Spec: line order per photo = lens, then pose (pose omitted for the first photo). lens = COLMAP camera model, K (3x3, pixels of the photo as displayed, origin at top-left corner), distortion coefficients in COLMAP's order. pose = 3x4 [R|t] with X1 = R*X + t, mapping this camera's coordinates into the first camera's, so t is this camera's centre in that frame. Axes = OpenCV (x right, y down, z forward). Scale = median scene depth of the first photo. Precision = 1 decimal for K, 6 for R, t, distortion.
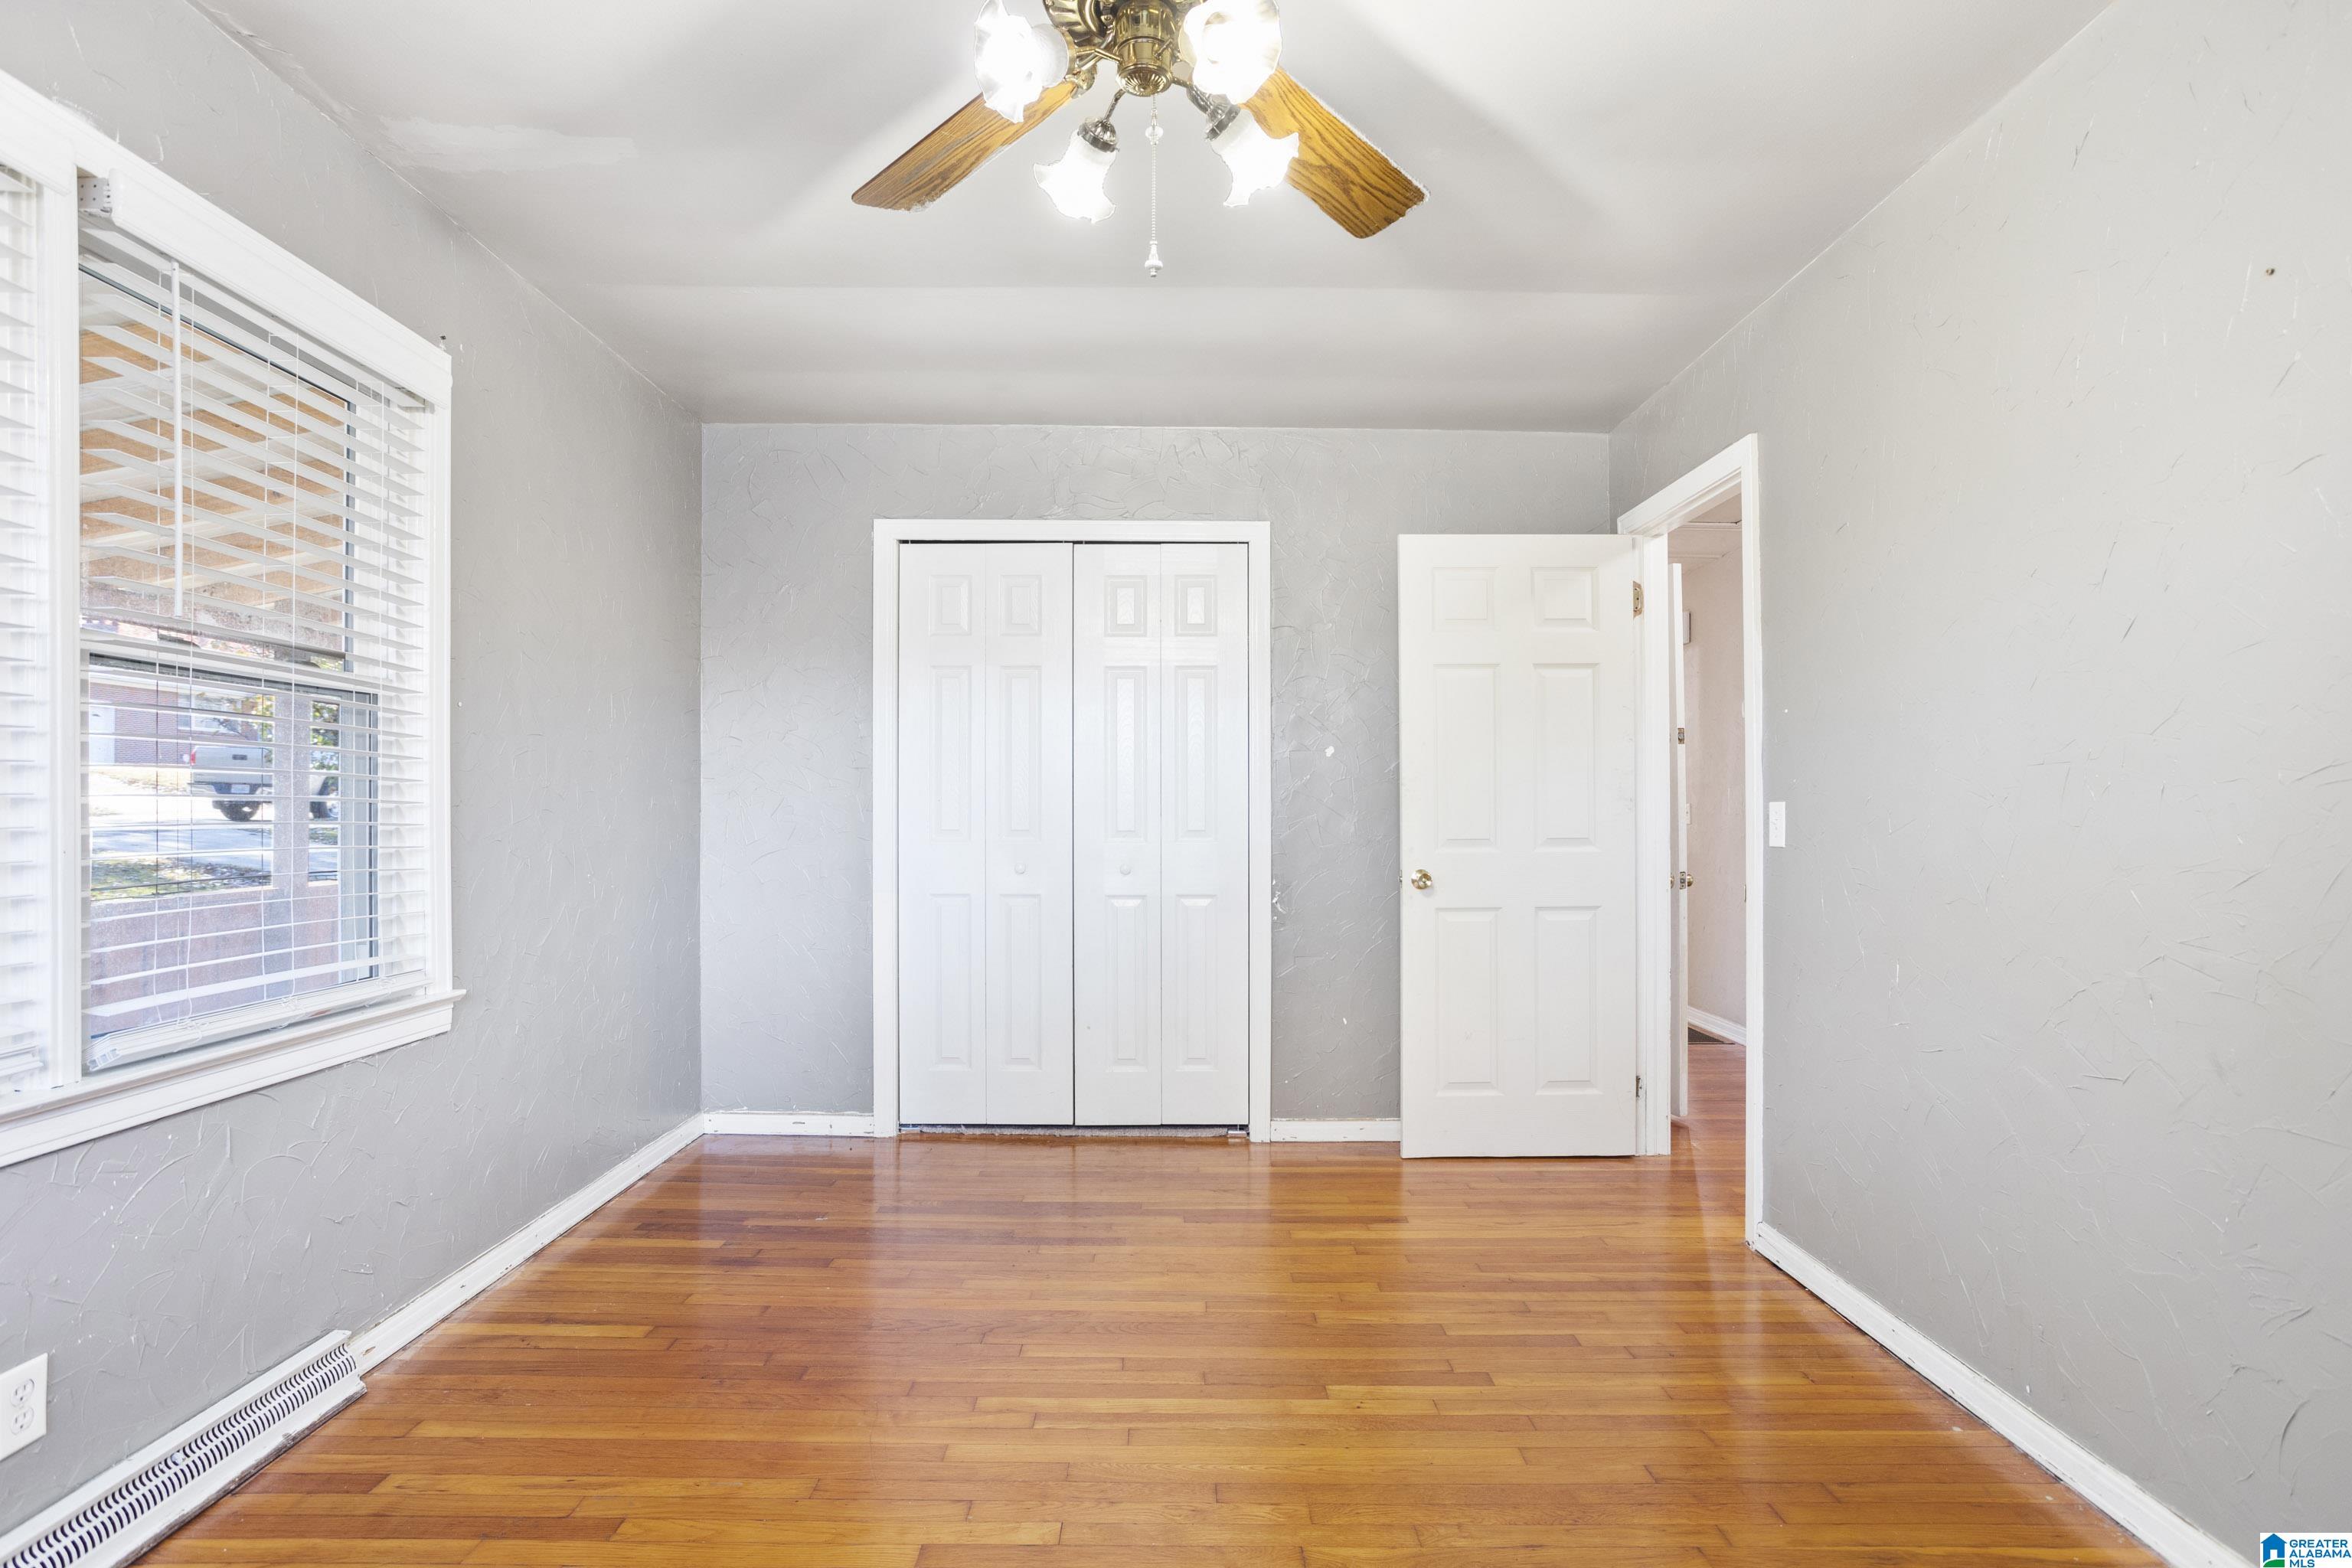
lens RADIAL K [[1209.4, 0, 1170.8], [0, 1209.4, 789.9], [0, 0, 1]] dist [0.001383, 0.000067]
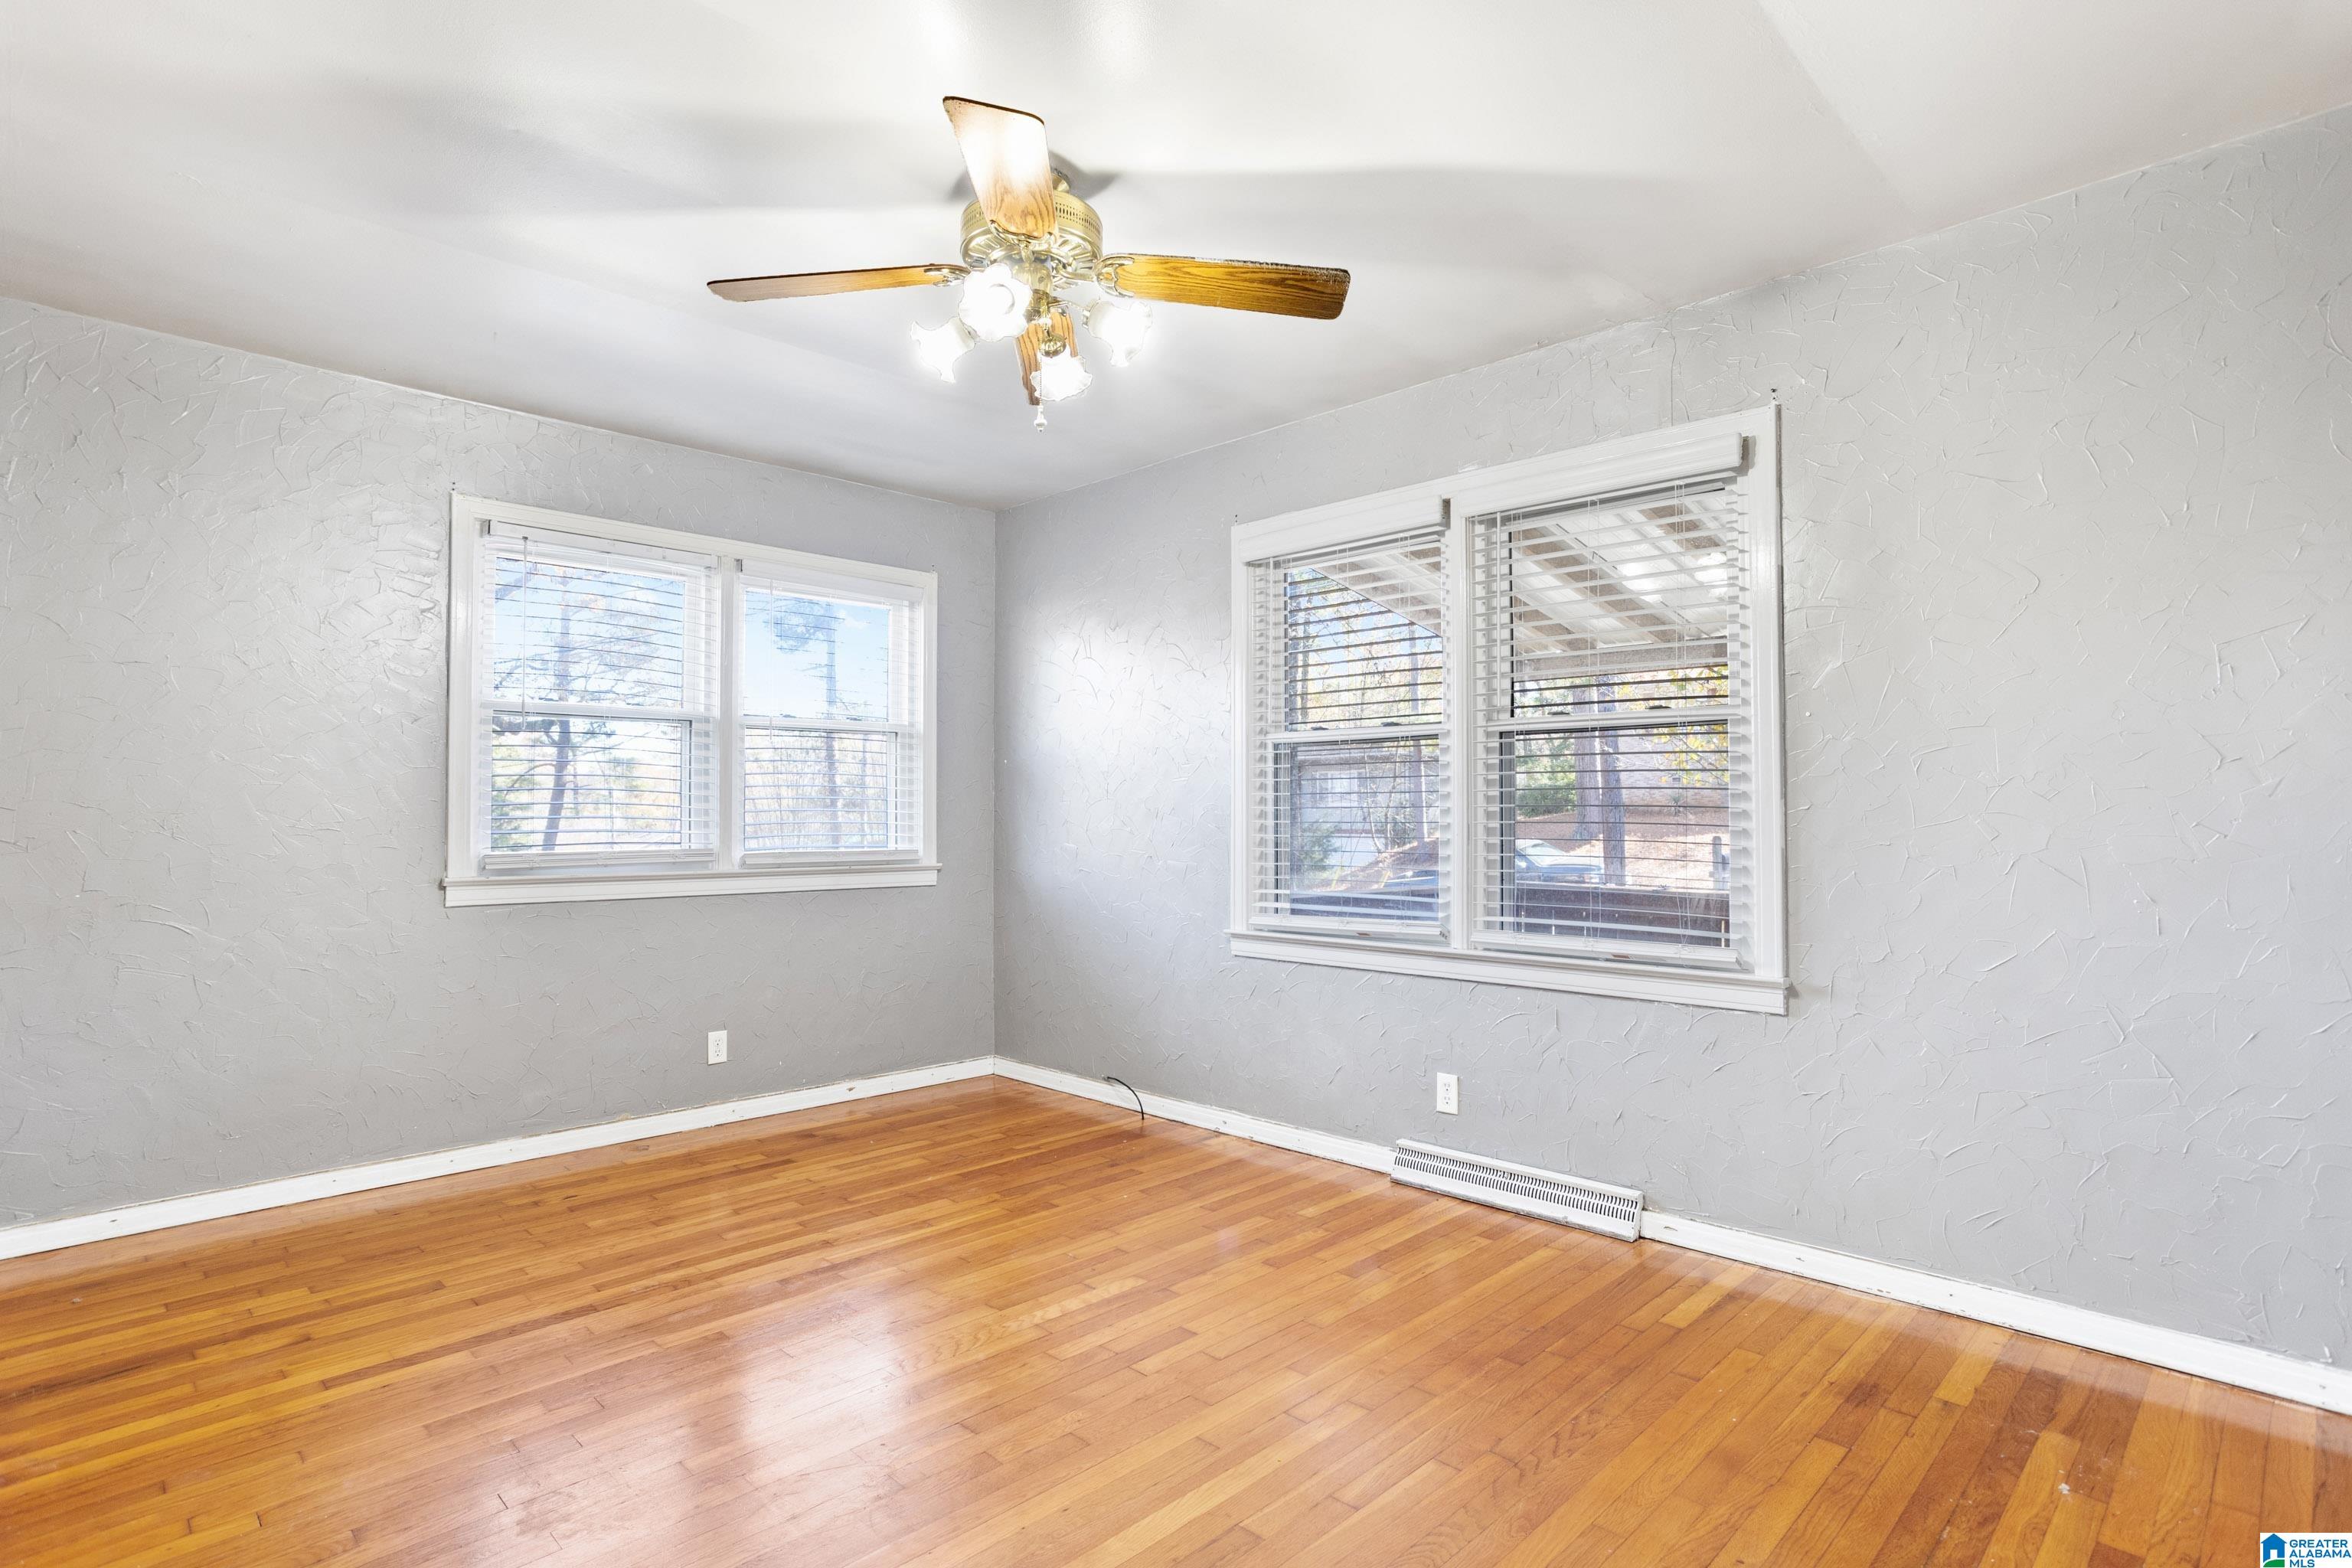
lens RADIAL K [[1209.4, 0, 1173.0], [0, 1209.4, 788.5], [0, 0, 1]] dist [0.001383, 0.000067]
pose [[-0.689444, -0.005818, -0.724316, 0.649268], [0.008137, 0.999842, -0.015776, 0.009219], [0.724293, -0.016770, -0.689288, 1.530097]]
